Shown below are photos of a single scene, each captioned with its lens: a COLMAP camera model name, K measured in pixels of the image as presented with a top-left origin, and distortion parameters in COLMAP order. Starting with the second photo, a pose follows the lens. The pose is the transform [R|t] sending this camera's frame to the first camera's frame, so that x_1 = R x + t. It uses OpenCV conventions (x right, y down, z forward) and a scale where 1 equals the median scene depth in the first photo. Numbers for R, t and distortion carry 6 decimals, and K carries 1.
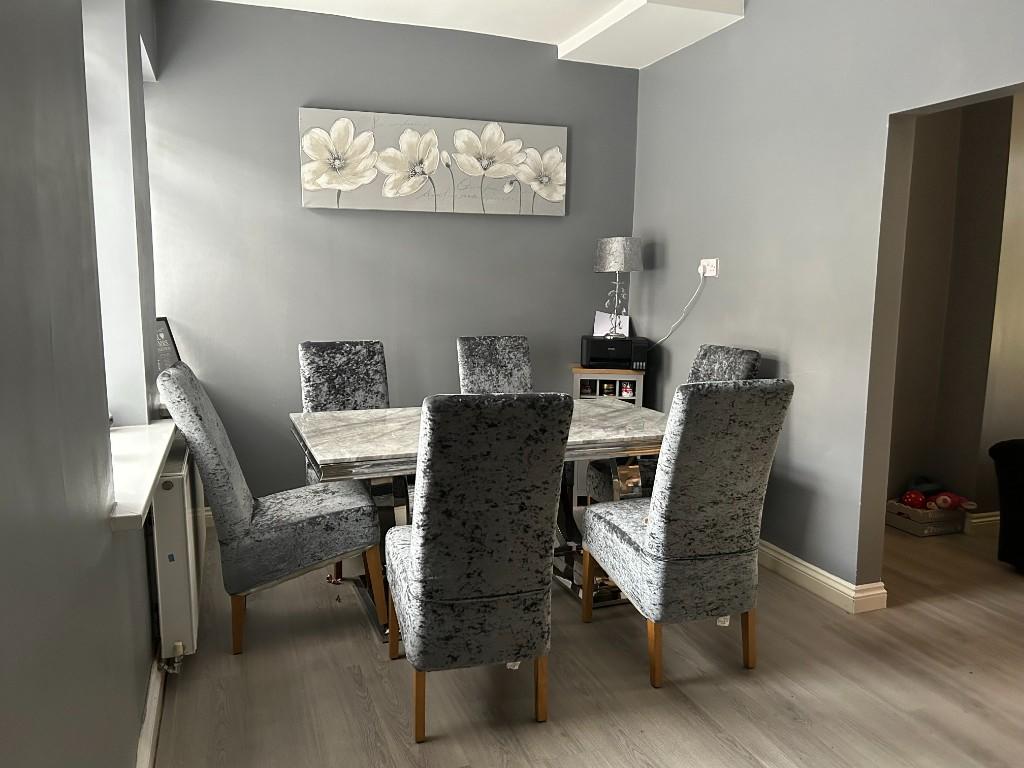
lens RADIAL K [[764.6, 0, 510.6], [0, 764.6, 385.5], [0, 0, 1]] dist [0.048645, -0.058189]
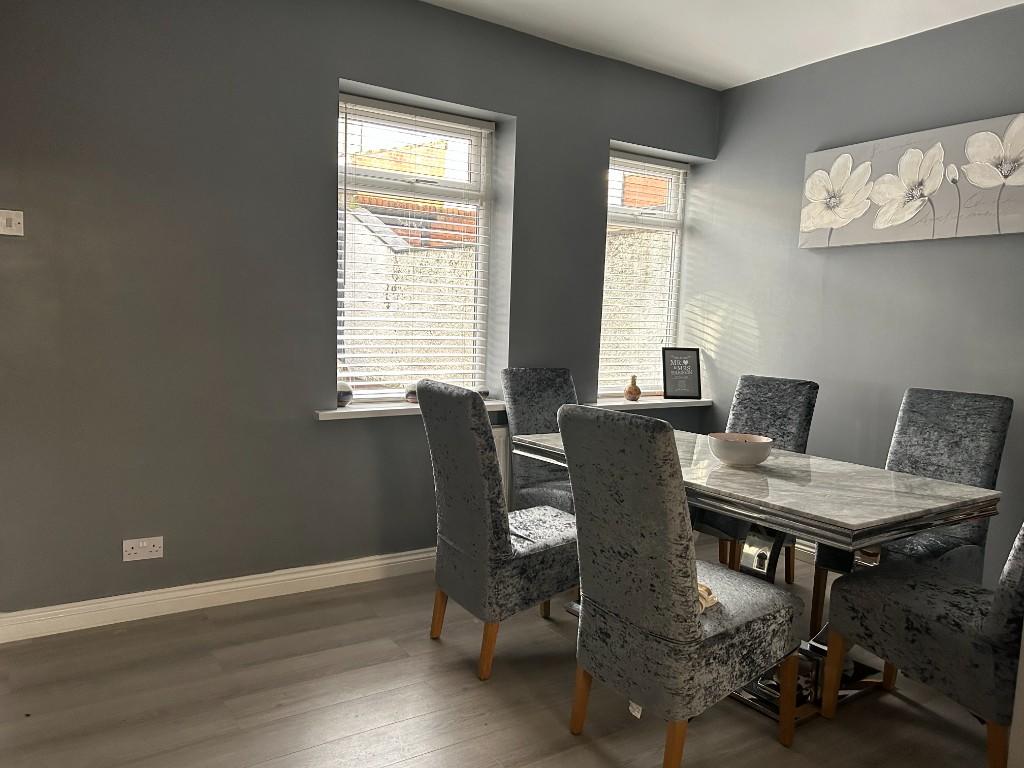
lens RADIAL K [[777.6, 0, 520.2], [0, 777.6, 388.8], [0, 0, 1]] dist [0.057163, -0.055492]
pose [[0.230351, 0.087892, -0.969130, 0.659267], [-0.169402, 0.984328, 0.049006, -0.033353], [0.958249, 0.152884, 0.241630, 0.399648]]
